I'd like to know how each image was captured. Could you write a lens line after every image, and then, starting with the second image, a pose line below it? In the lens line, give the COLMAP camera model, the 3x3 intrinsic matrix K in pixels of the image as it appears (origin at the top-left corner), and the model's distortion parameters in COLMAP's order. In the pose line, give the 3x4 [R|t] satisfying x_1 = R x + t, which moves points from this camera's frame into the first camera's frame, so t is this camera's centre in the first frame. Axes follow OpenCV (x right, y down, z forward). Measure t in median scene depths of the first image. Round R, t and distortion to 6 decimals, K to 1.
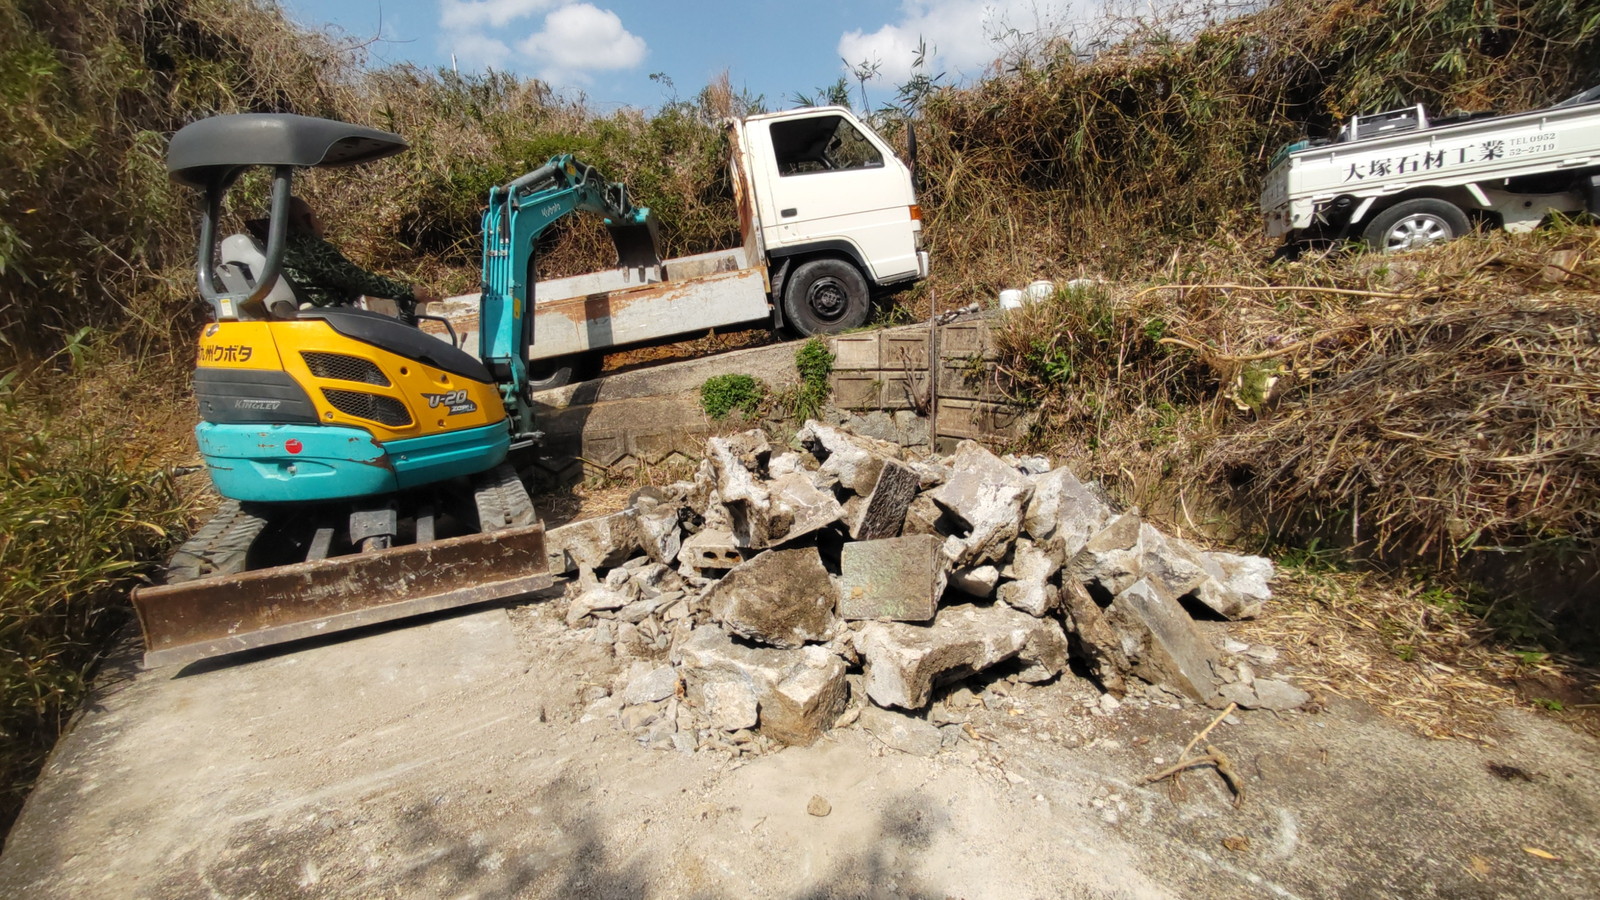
lens RADIAL K [[717.3, 0, 800.0], [0, 717.3, 450.0], [0, 0, 1]] dist [-0.002335, -0.001491]
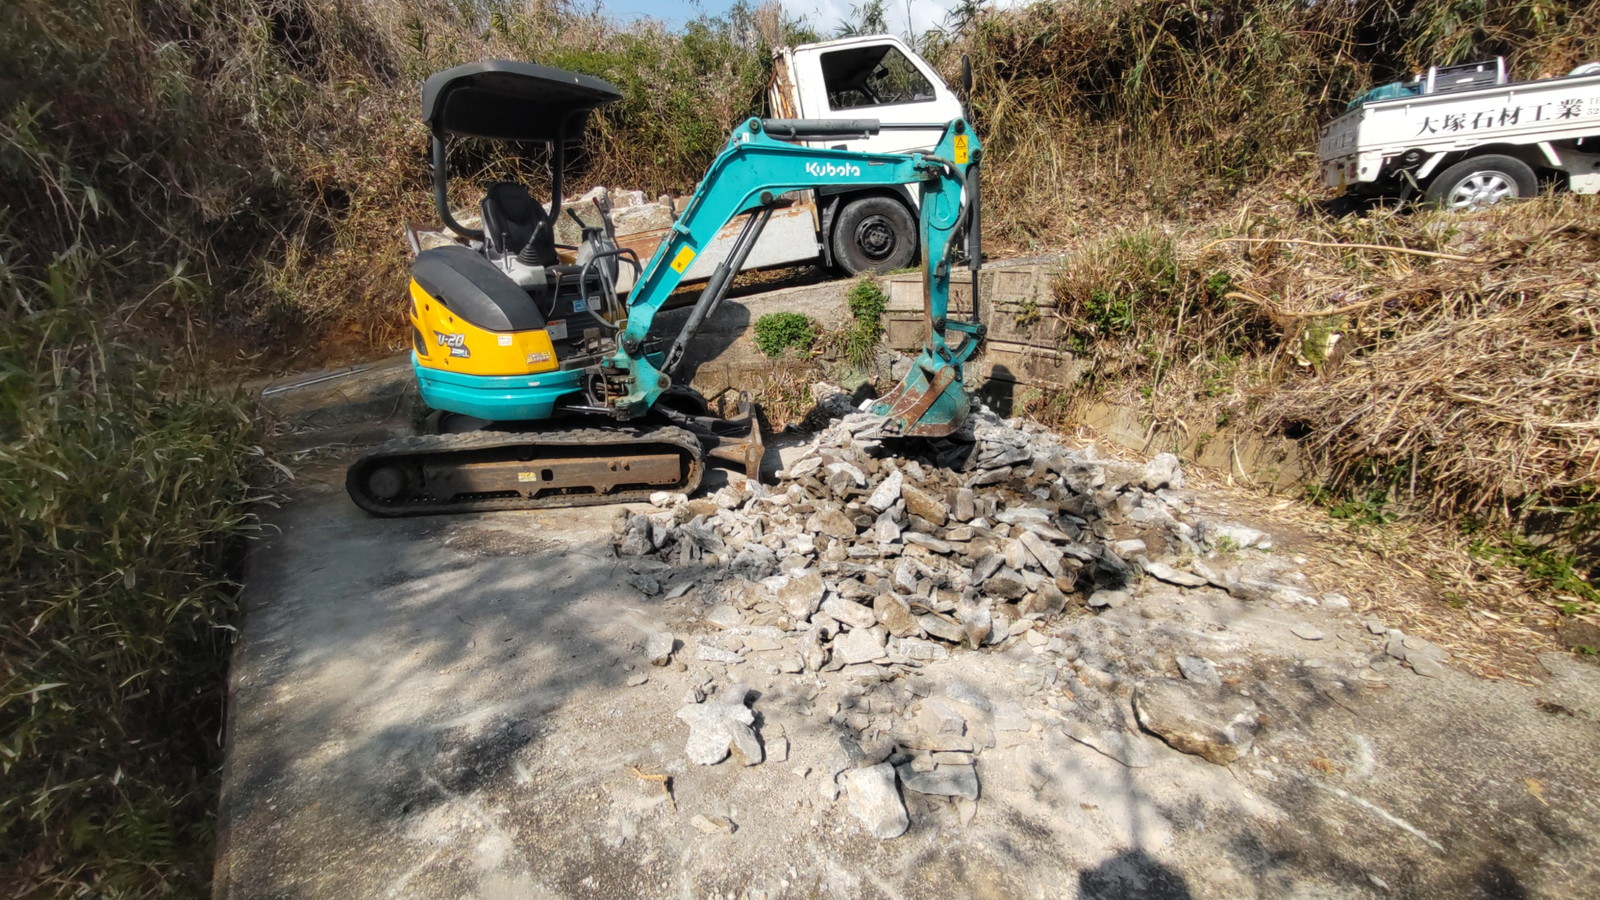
lens RADIAL K [[717.3, 0, 800.0], [0, 717.3, 450.0], [0, 0, 1]] dist [-0.002335, -0.001491]
pose [[0.999732, 0.022416, 0.005851, -0.115030], [-0.022888, 0.994751, 0.099728, -0.021451], [-0.003585, -0.099835, 0.994998, -0.040858]]
